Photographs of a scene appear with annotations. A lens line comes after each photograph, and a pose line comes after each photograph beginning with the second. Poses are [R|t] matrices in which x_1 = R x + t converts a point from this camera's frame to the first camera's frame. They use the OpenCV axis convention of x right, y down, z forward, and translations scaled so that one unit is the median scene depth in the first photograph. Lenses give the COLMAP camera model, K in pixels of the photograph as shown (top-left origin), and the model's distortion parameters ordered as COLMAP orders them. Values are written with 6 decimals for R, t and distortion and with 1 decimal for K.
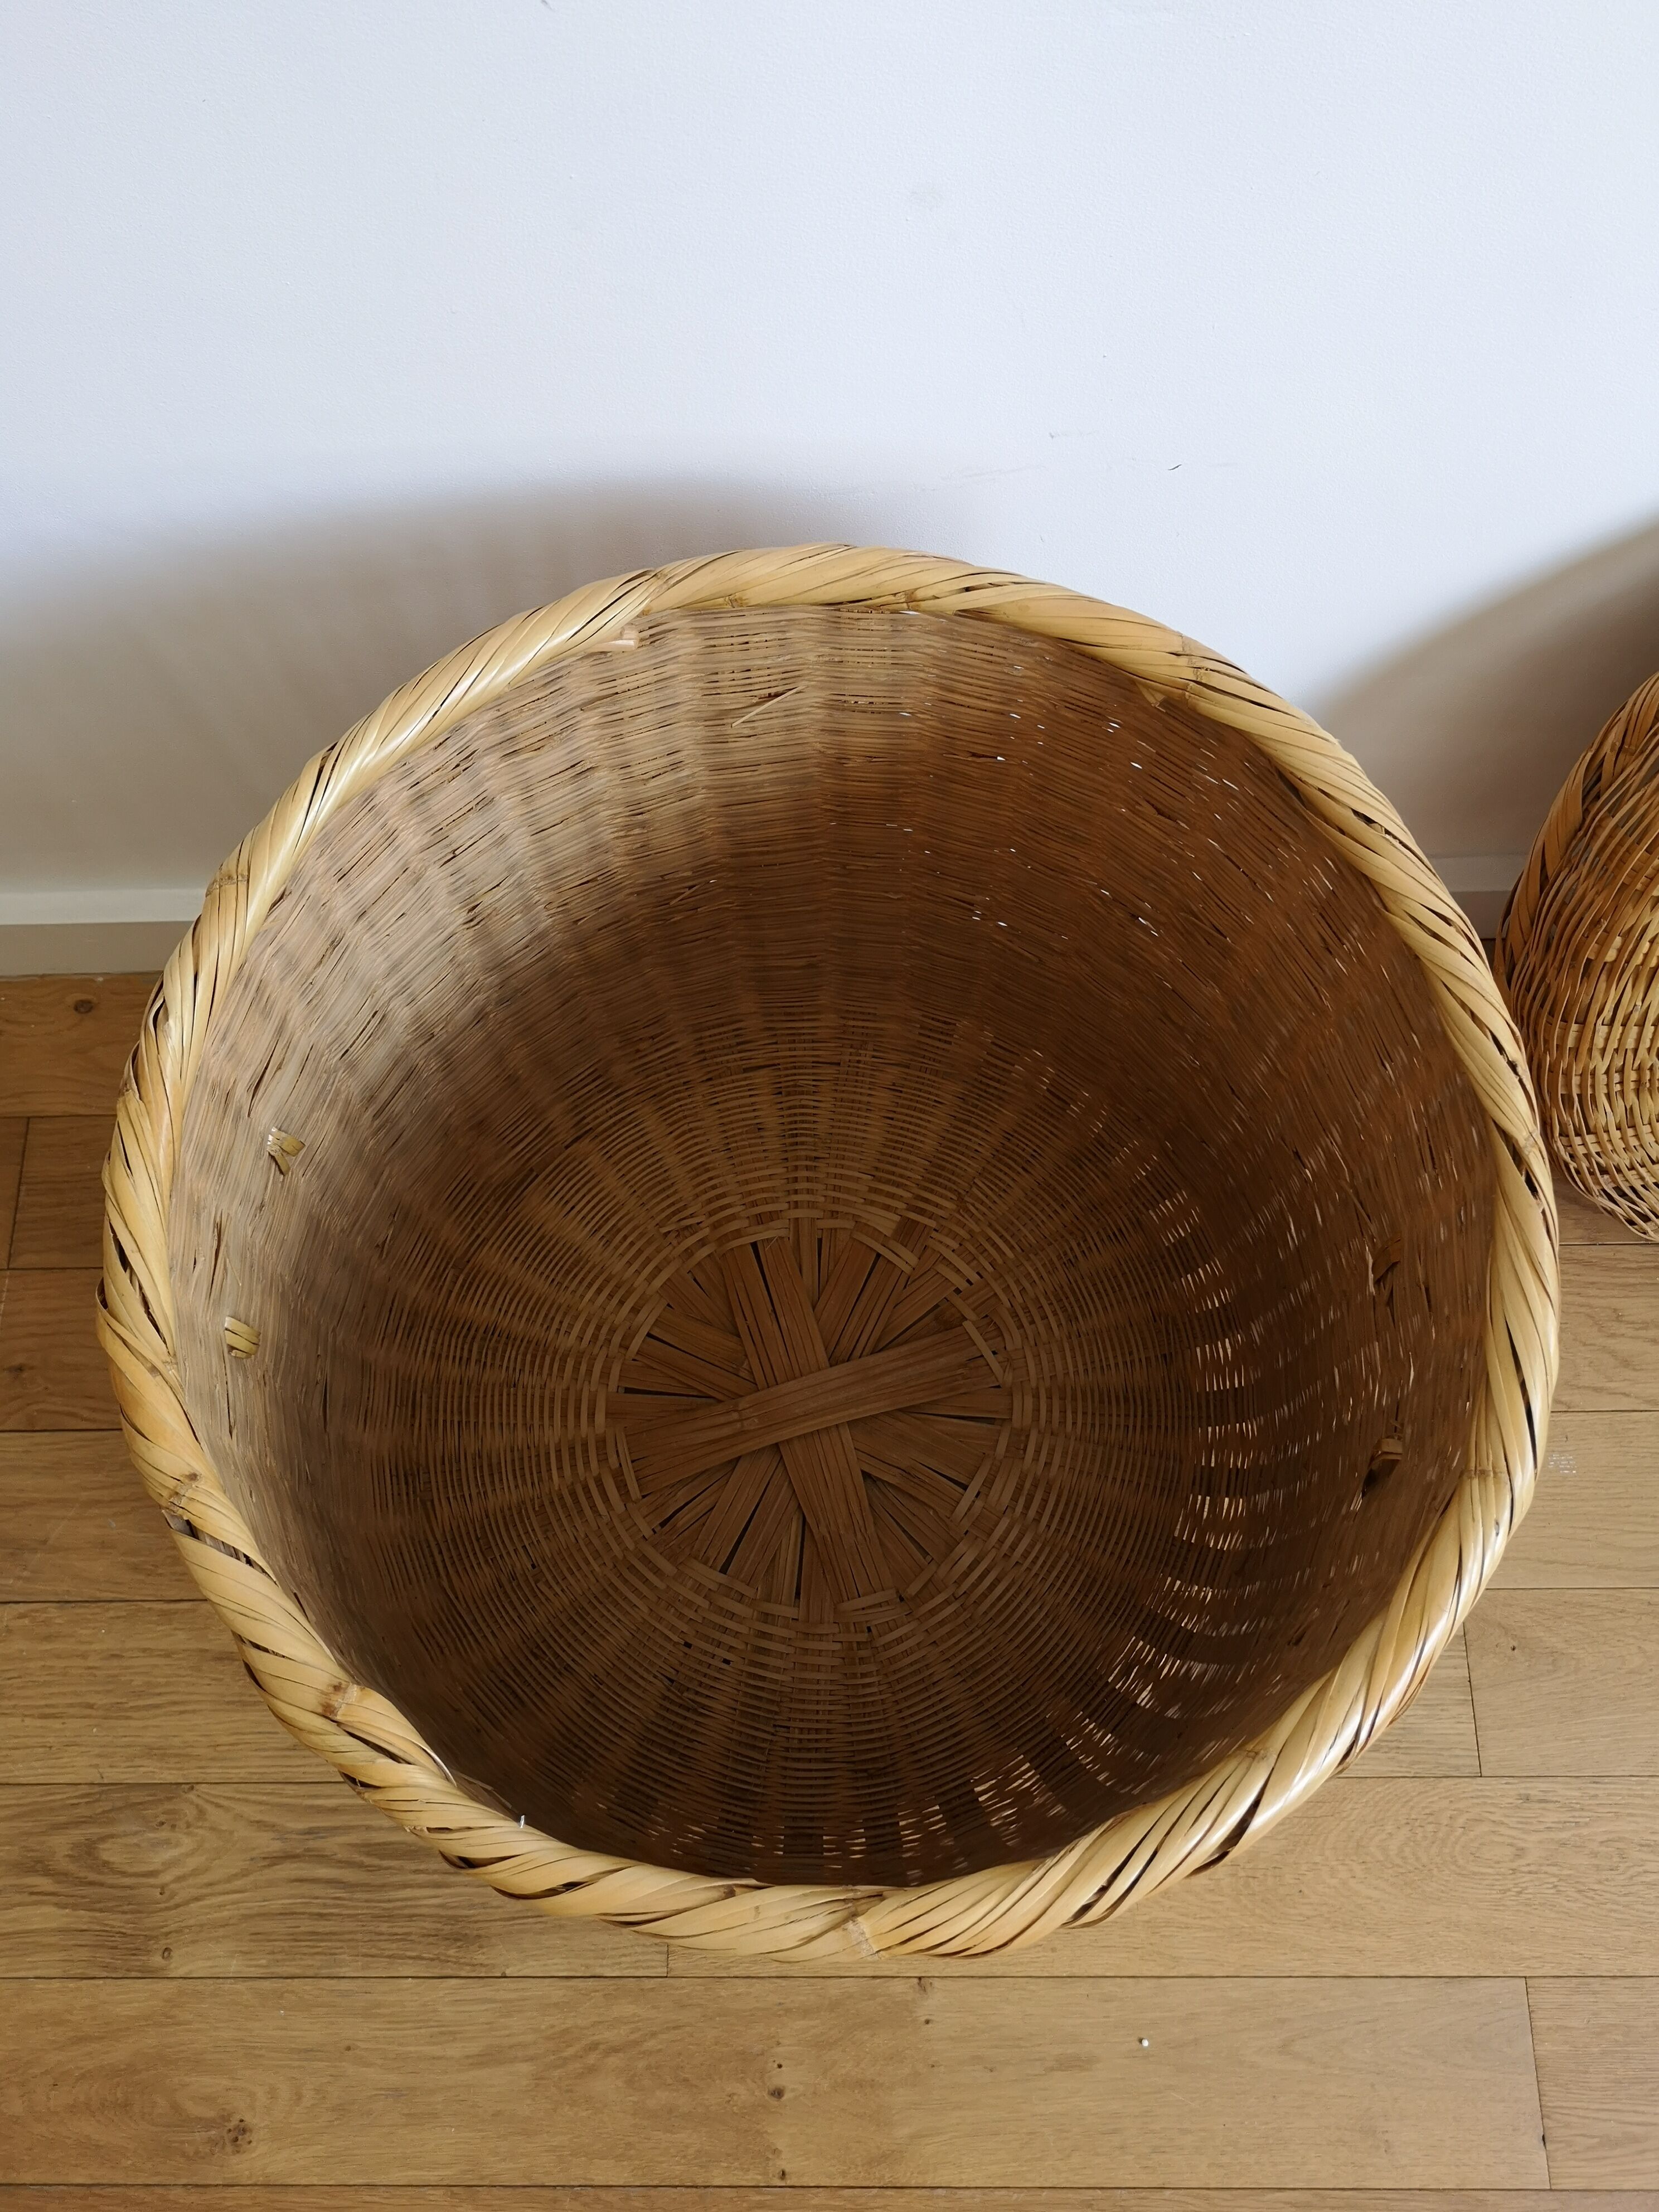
lens RADIAL K [[1807.3, 0, 829.5], [0, 1807.3, 1106.0], [0, 0, 1]] dist [0.047964, -0.091118]
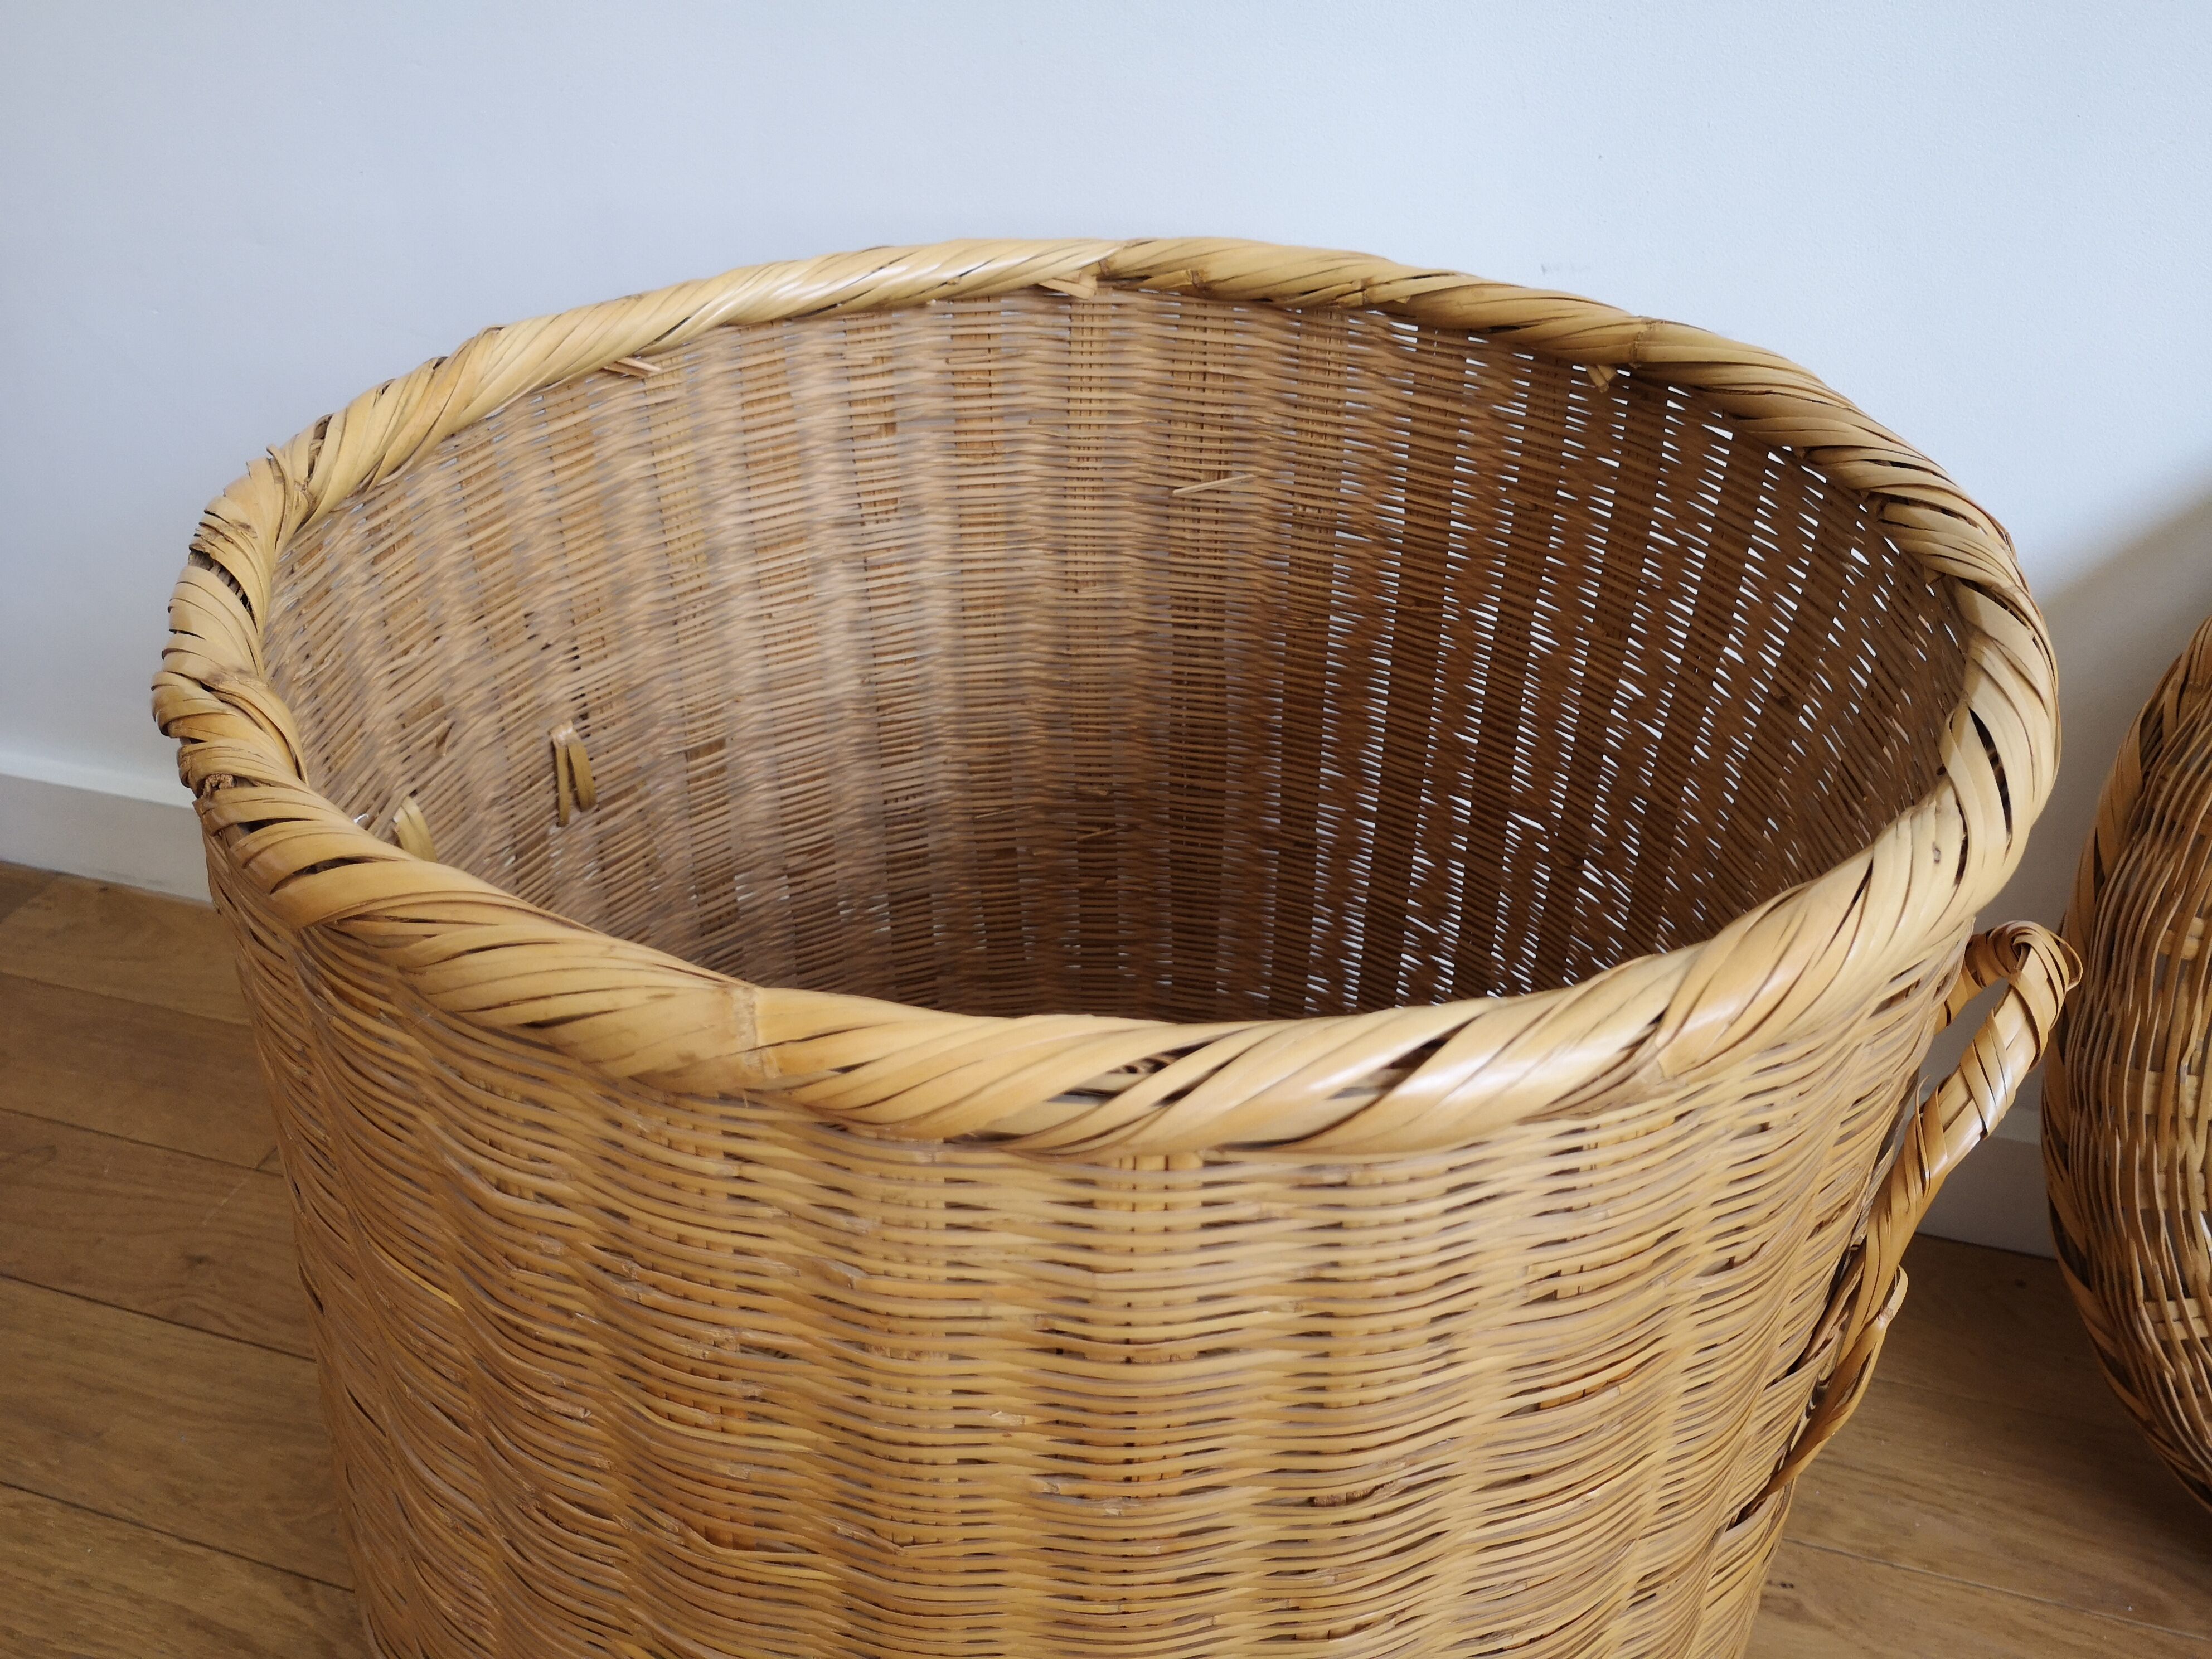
lens RADIAL K [[1807.3, 0, 1105.5], [0, 1807.3, 858.3], [0, 0, 1]] dist [0.047964, -0.091118]
pose [[0.947550, 0.189616, -0.257283, 0.182044], [-0.307516, 0.760221, -0.572275, 0.463433], [0.087079, 0.621378, 0.778657, 0.330481]]
